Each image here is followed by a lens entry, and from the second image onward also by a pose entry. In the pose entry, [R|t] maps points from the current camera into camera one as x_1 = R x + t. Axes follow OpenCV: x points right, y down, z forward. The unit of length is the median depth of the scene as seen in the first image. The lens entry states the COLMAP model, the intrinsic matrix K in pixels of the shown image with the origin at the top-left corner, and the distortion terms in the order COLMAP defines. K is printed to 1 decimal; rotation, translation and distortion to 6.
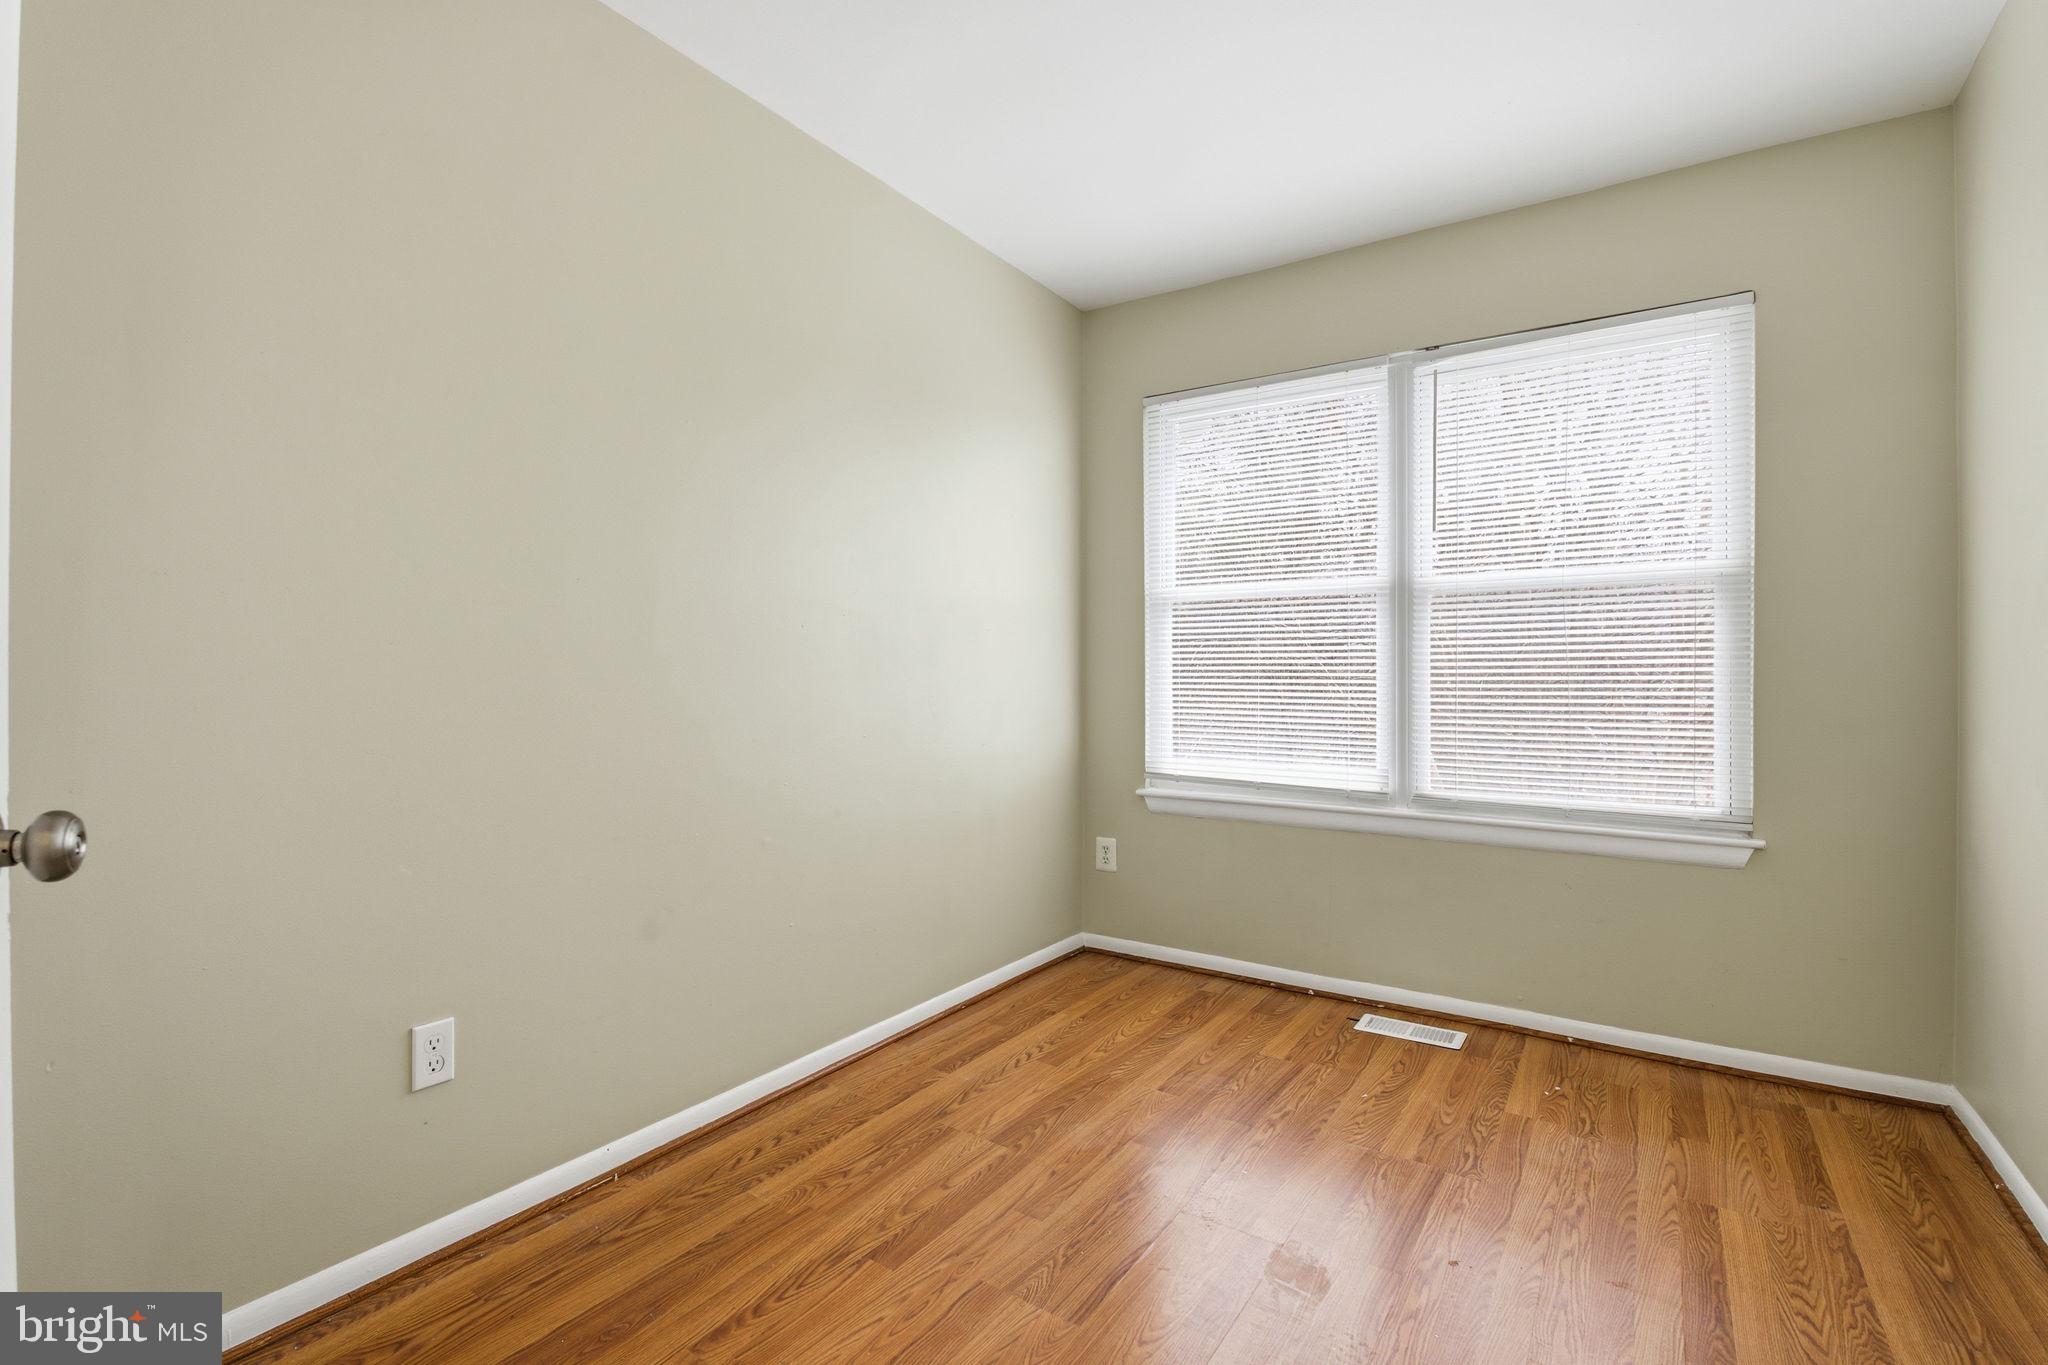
lens RADIAL K [[926.6, 0, 1019.5], [0, 926.6, 676.7], [0, 0, 1]] dist [-0.017078, -0.000593]
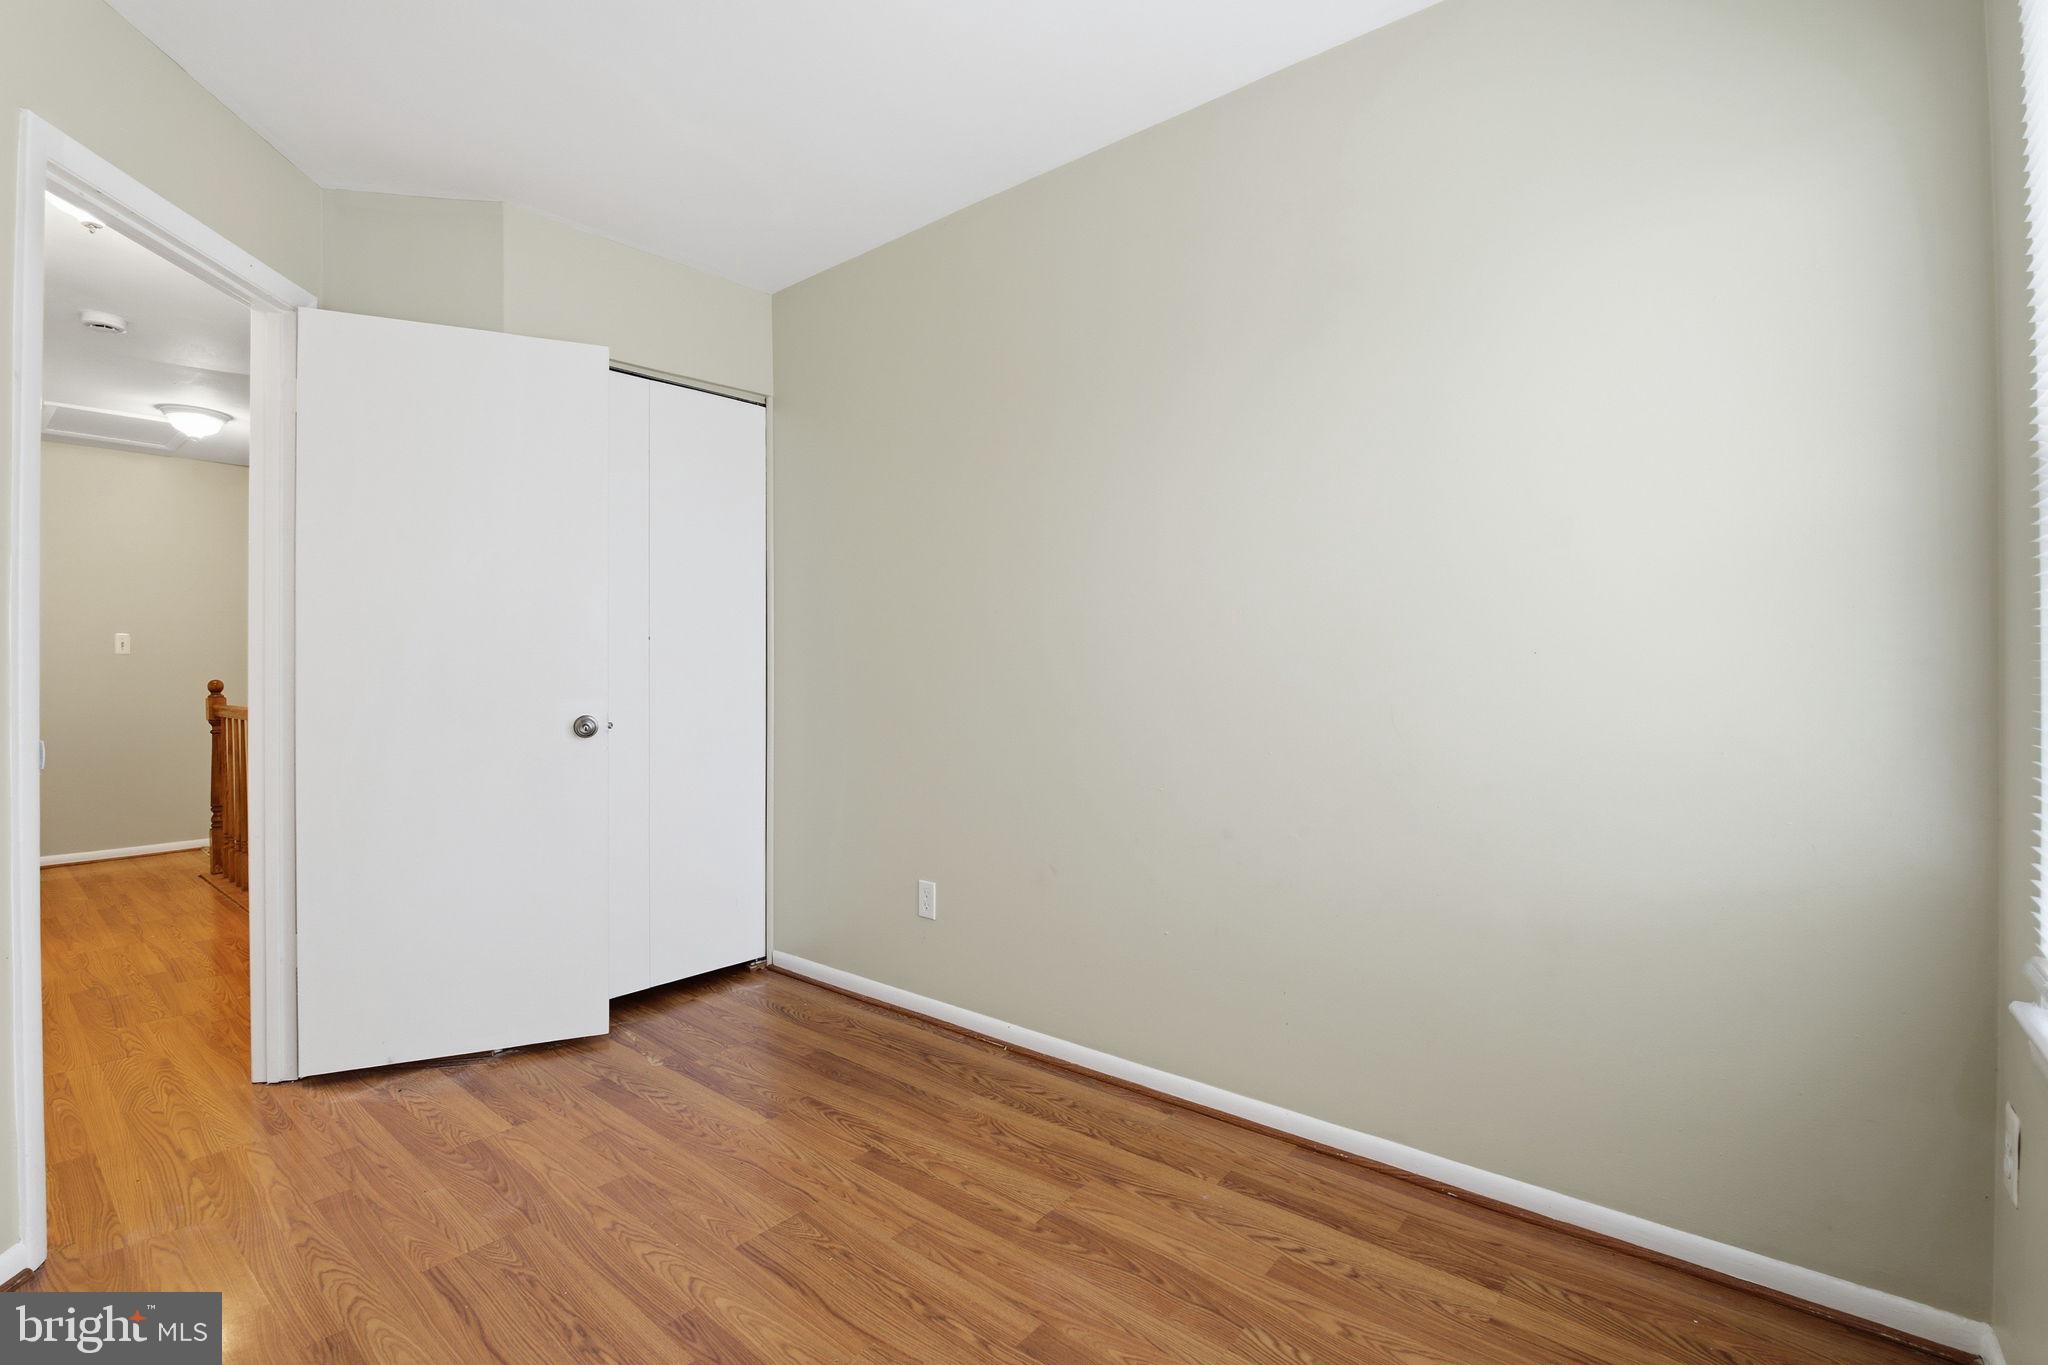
lens RADIAL K [[926.6, 0, 1019.5], [0, 926.6, 676.7], [0, 0, 1]] dist [-0.017078, -0.000593]
pose [[-0.092605, 0.006965, -0.995679, 0.905870], [0.000852, 0.999976, 0.006916, -0.020268], [0.995703, -0.000208, -0.092609, 1.117365]]
